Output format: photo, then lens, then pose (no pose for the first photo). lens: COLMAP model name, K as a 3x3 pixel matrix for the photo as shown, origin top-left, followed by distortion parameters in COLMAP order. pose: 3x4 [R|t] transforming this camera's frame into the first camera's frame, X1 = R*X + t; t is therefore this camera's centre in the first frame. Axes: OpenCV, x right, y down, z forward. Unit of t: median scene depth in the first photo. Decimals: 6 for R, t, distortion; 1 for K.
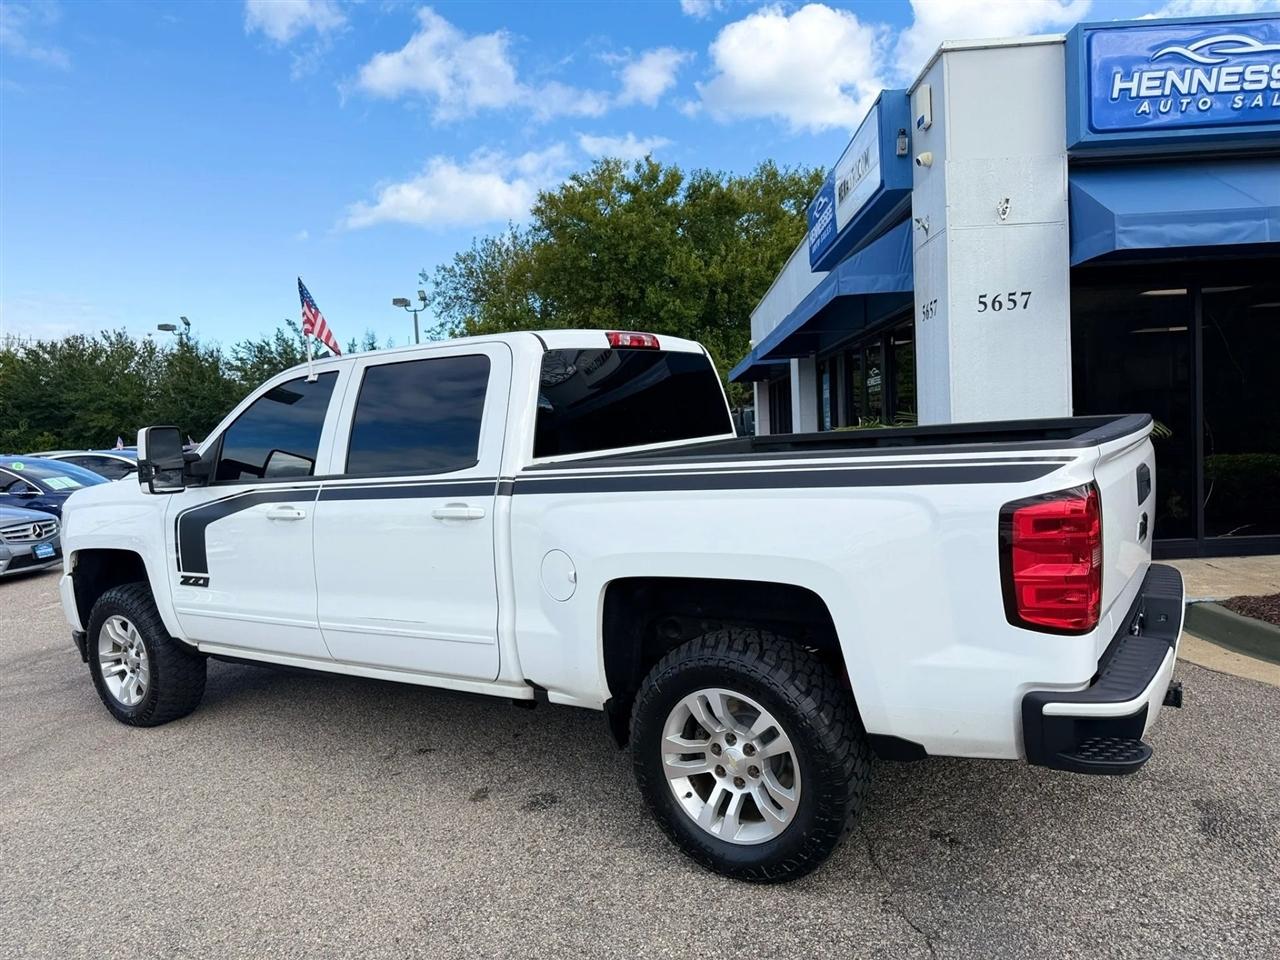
lens RADIAL K [[904.6, 0, 646.9], [0, 904.6, 479.7], [0, 0, 1]] dist [0.026629, -0.031488]
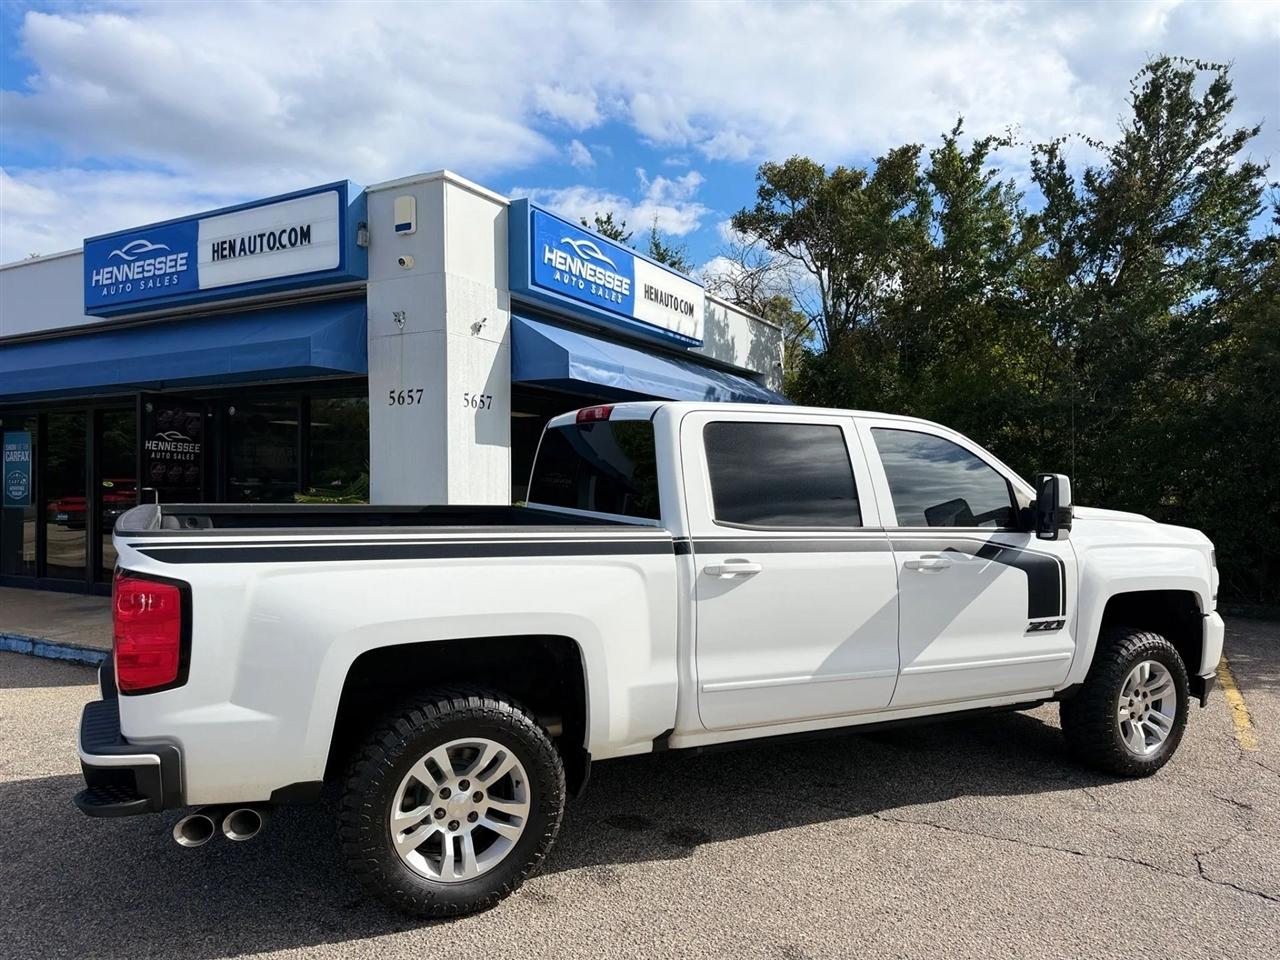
lens RADIAL K [[892.1, 0, 640.4], [0, 892.1, 490.8], [0, 0, 1]] dist [0.075702, -0.096535]
pose [[0.456956, 0.045940, 0.888302, -0.730185], [0.025144, 0.997599, -0.064527, 0.003572], [-0.889134, 0.051822, 0.454704, 0.370615]]
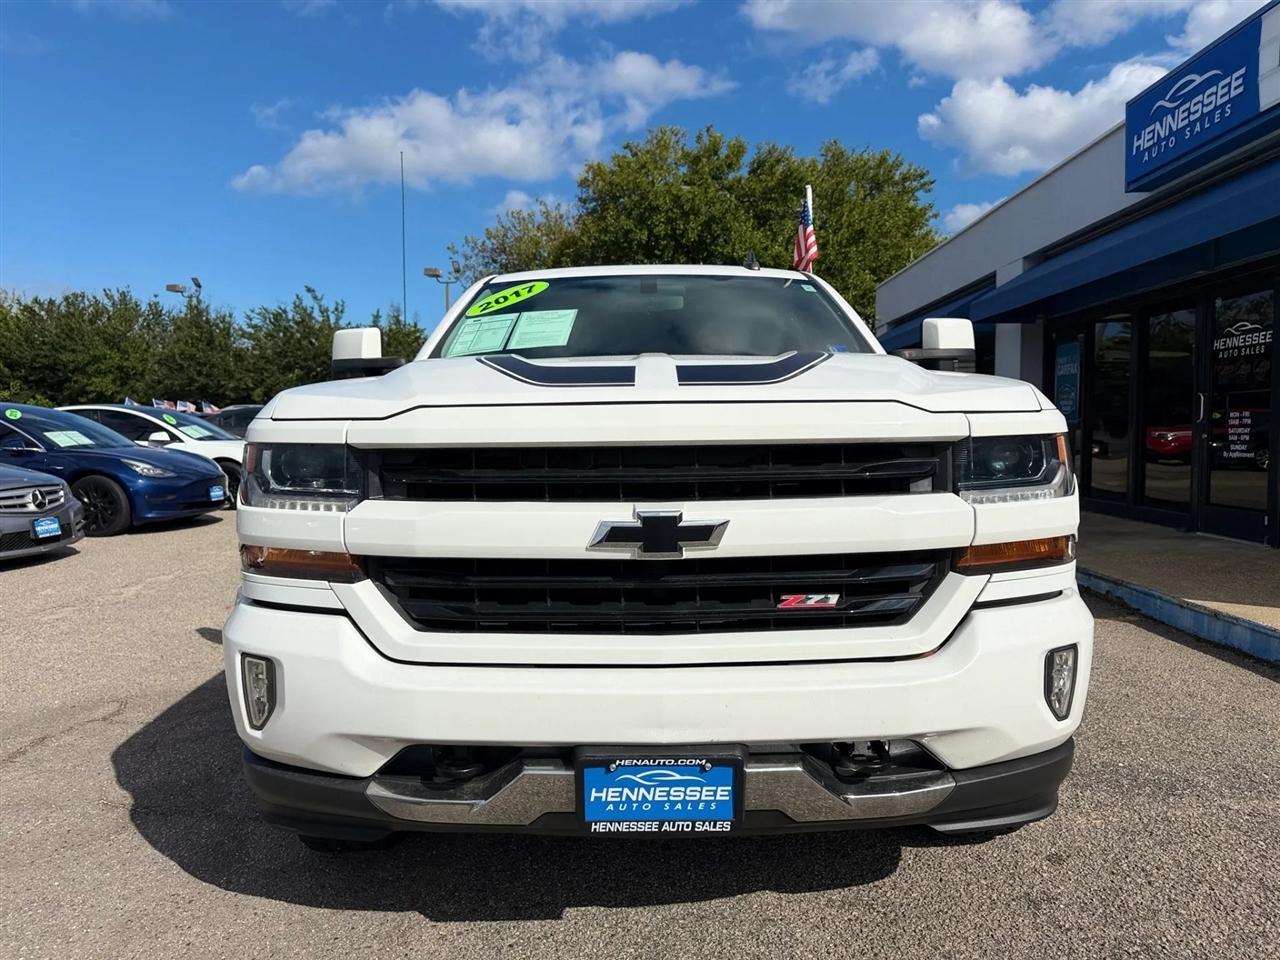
lens RADIAL K [[904.6, 0, 646.9], [0, 904.6, 479.7], [0, 0, 1]] dist [0.026629, -0.031488]
pose [[0.998847, 0.046757, 0.010847, -0.445576], [-0.046760, 0.998906, 0.000074, 0.041095], [-0.010832, -0.000581, 0.999941, 0.621200]]
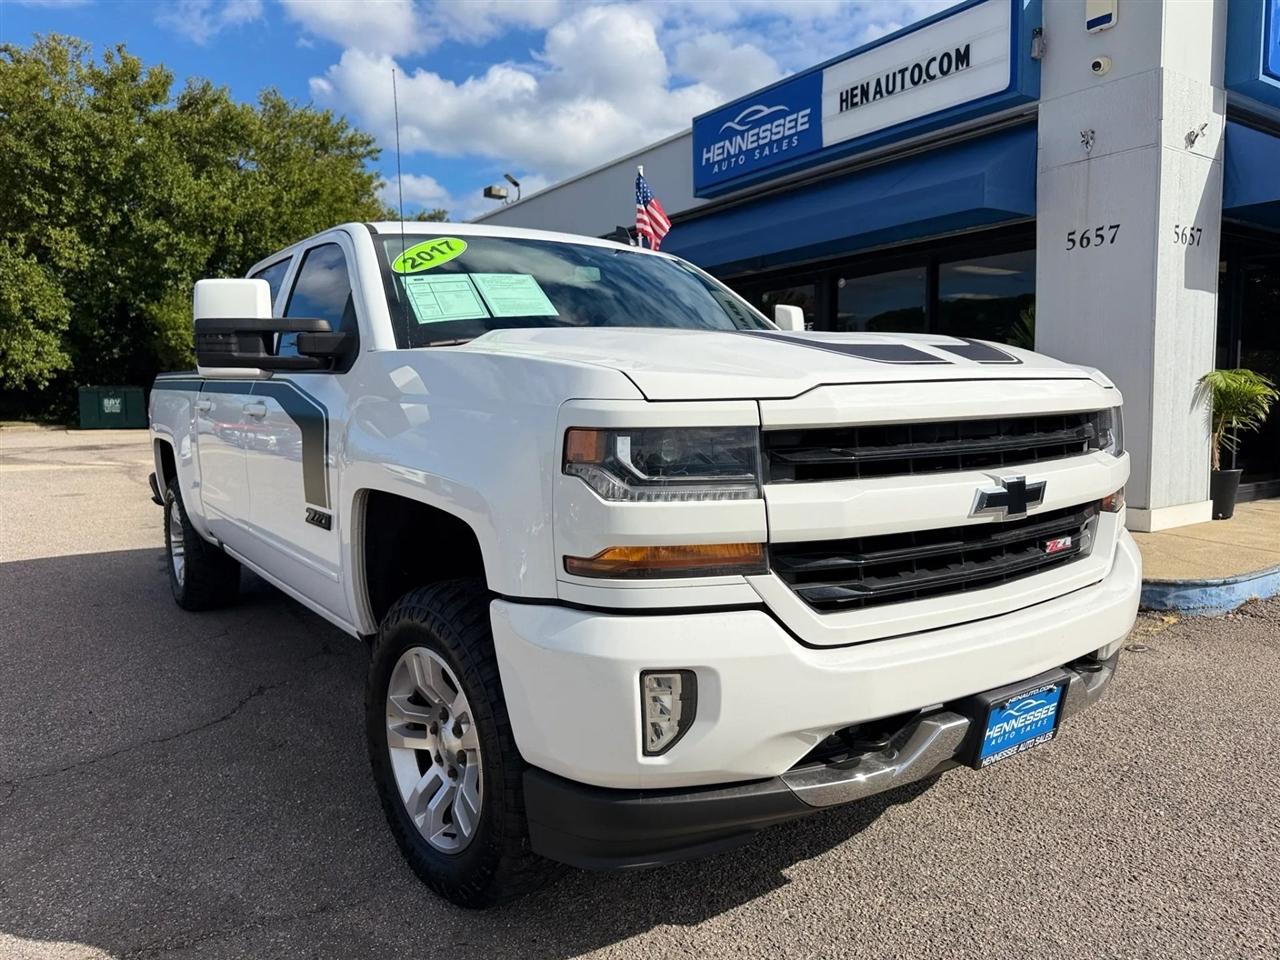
lens RADIAL K [[912.4, 0, 645.1], [0, 912.4, 486.5], [0, 0, 1]] dist [0.002303, -0.005220]
pose [[0.809808, -0.018646, 0.586399, -0.814638], [0.005119, 0.999681, 0.024718, 0.047045], [-0.586673, -0.017015, 0.809645, 0.747205]]
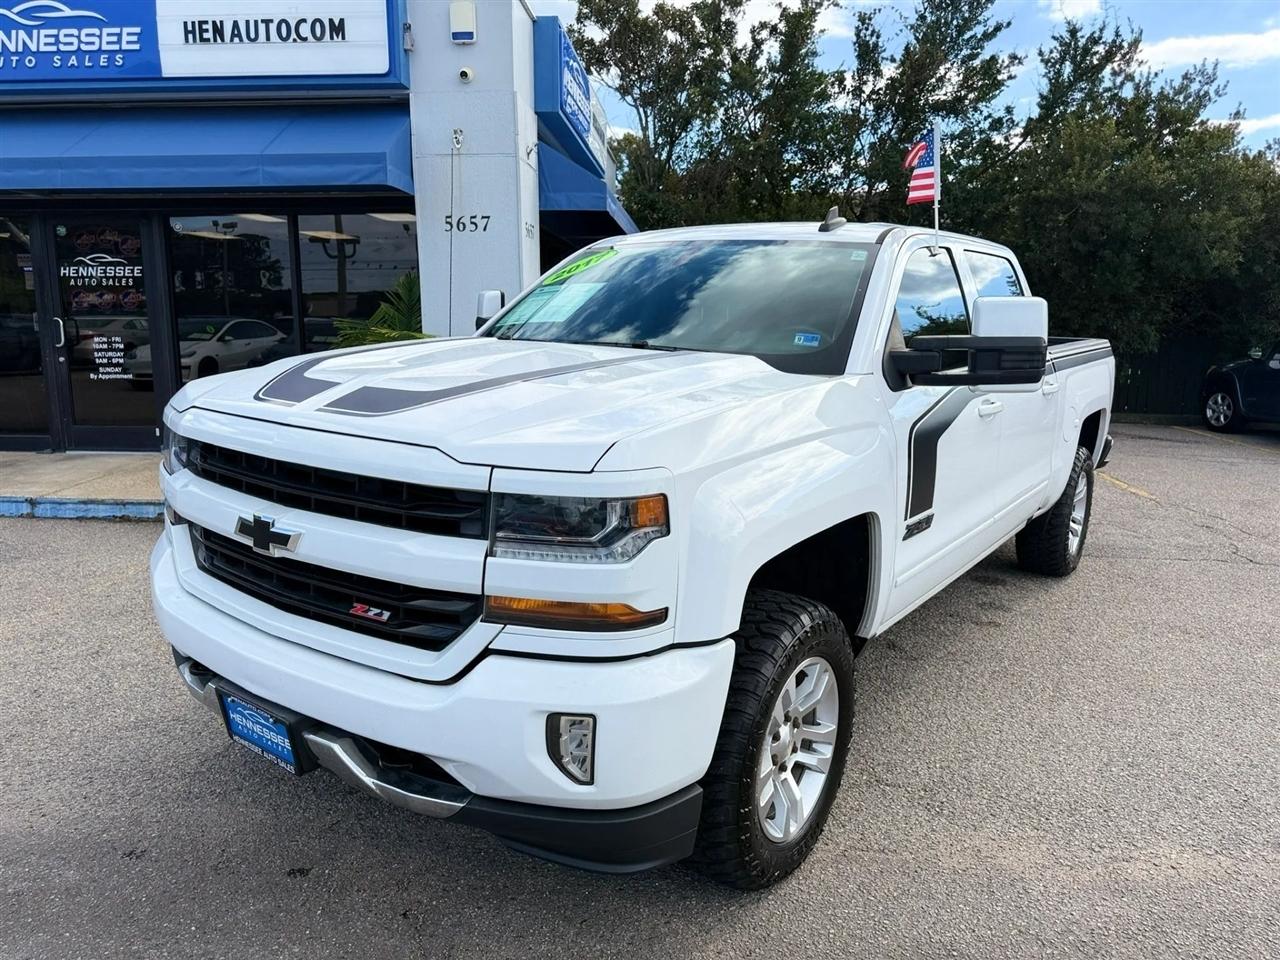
lens RADIAL K [[908.2, 0, 631.0], [0, 908.2, 480.7], [0, 0, 1]] dist [0.006749, -0.006923]
pose [[0.048454, -0.126523, 0.990780, -1.082842], [0.048178, 0.991086, 0.124206, -0.017318], [-0.997663, 0.041715, 0.054118, 1.083293]]
